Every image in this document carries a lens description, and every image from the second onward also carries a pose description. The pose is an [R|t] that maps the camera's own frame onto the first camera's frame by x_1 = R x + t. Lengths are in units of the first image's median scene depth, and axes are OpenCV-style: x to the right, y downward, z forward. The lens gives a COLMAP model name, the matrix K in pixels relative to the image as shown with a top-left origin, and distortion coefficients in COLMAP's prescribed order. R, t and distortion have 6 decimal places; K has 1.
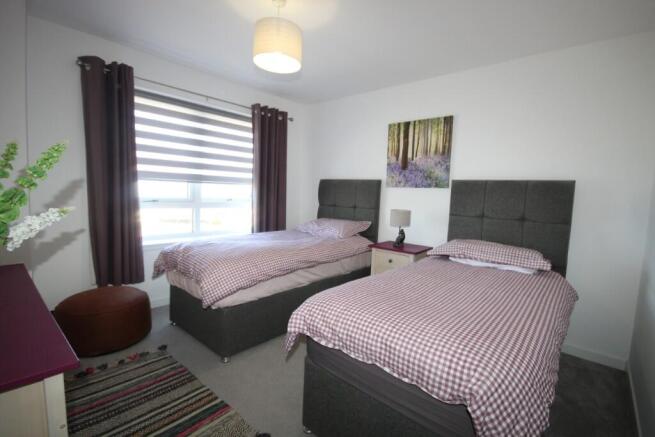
lens RADIAL K [[309.6, 0, 330.2], [0, 309.6, 220.6], [0, 0, 1]] dist [0.004648, -0.001535]
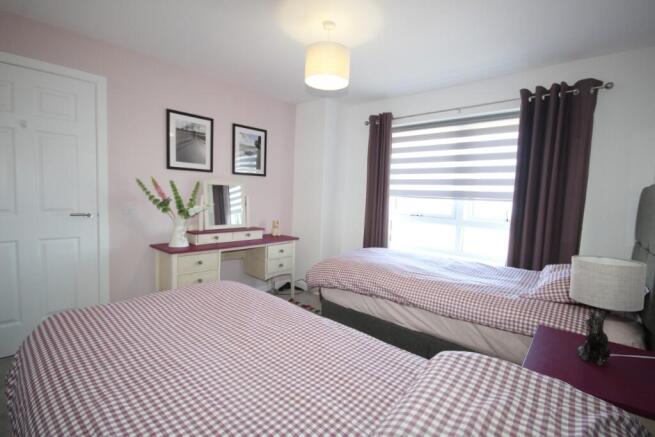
lens RADIAL K [[309.6, 0, 330.8], [0, 309.6, 217.4], [0, 0, 1]] dist [0.004648, -0.001535]
pose [[-0.019172, 0.031047, -0.999334, 0.582043], [-0.136410, 0.990090, 0.033377, -0.050402], [0.990467, 0.136959, -0.014747, 0.690355]]
